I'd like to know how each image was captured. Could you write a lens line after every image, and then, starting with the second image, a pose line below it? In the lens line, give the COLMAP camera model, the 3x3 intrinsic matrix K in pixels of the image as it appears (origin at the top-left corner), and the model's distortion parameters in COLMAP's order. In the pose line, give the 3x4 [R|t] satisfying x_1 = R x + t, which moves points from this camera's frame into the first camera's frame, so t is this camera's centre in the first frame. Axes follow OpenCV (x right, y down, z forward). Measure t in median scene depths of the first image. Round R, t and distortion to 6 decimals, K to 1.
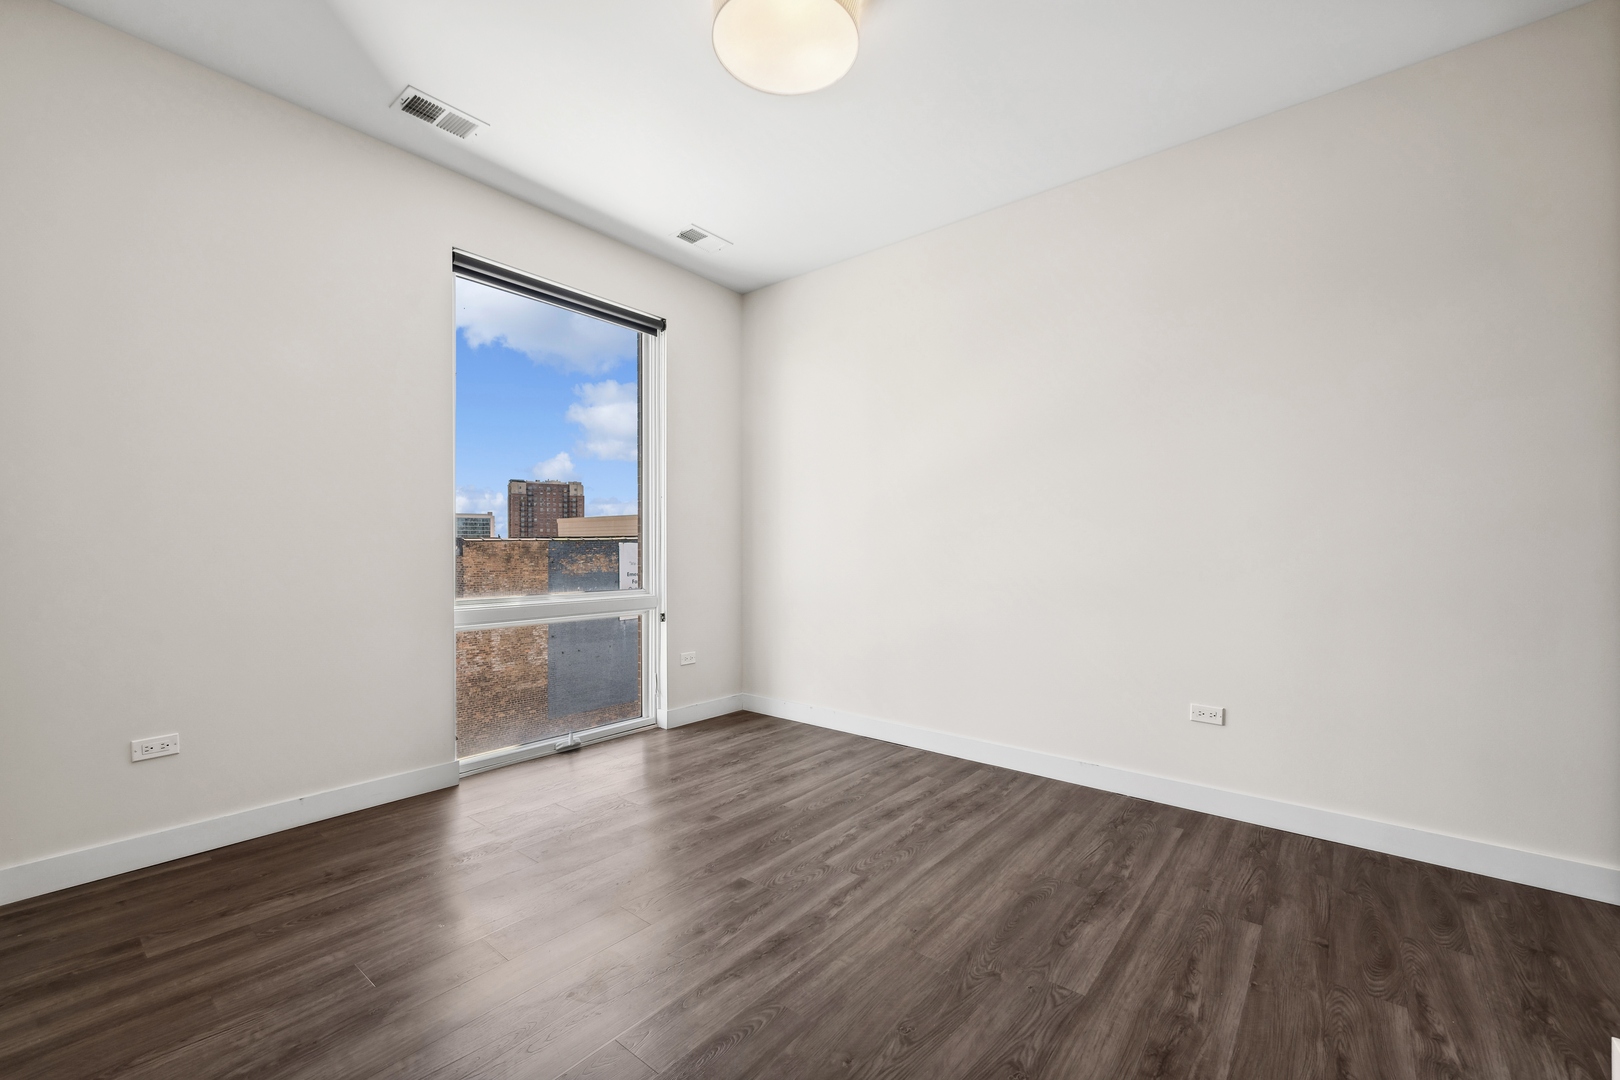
lens RADIAL K [[655.5, 0, 806.1], [0, 655.5, 541.2], [0, 0, 1]] dist [0.001450, -0.000388]
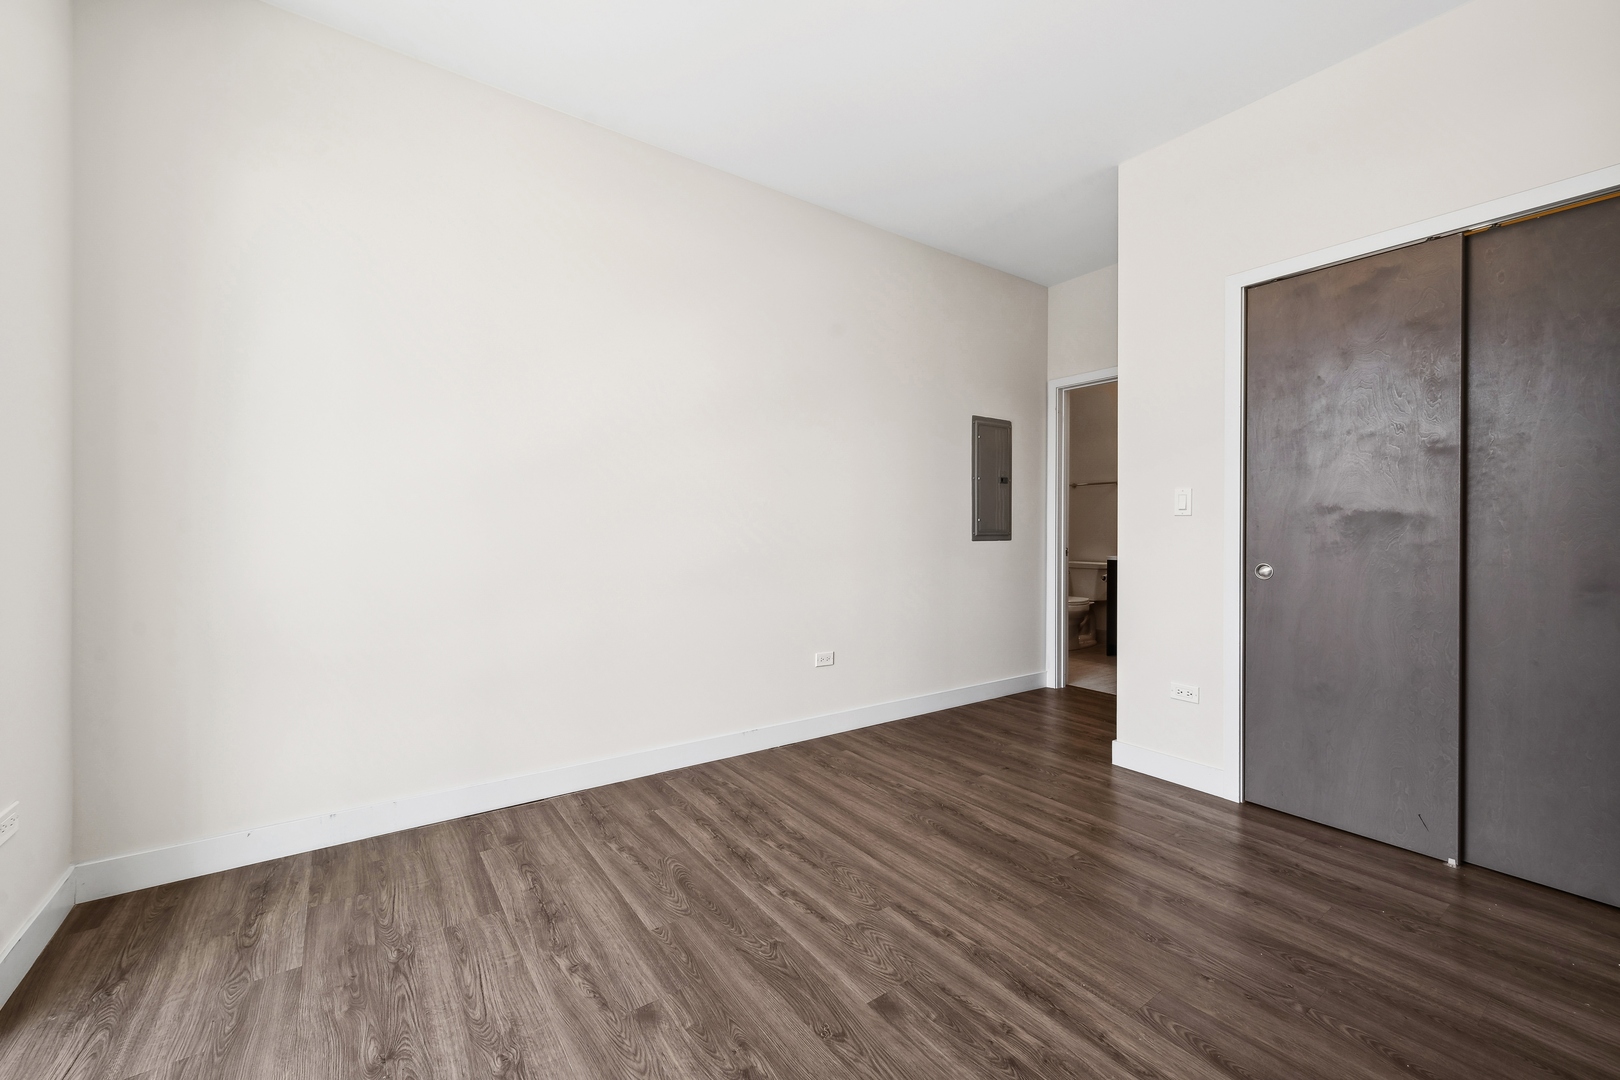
lens RADIAL K [[655.5, 0, 806.1], [0, 655.5, 541.2], [0, 0, 1]] dist [0.001450, -0.000388]
pose [[0.260737, -0.018078, 0.965241, -0.653872], [-0.013710, 0.999655, 0.022426, 0.010989], [-0.965312, -0.019081, 0.260399, 0.756224]]
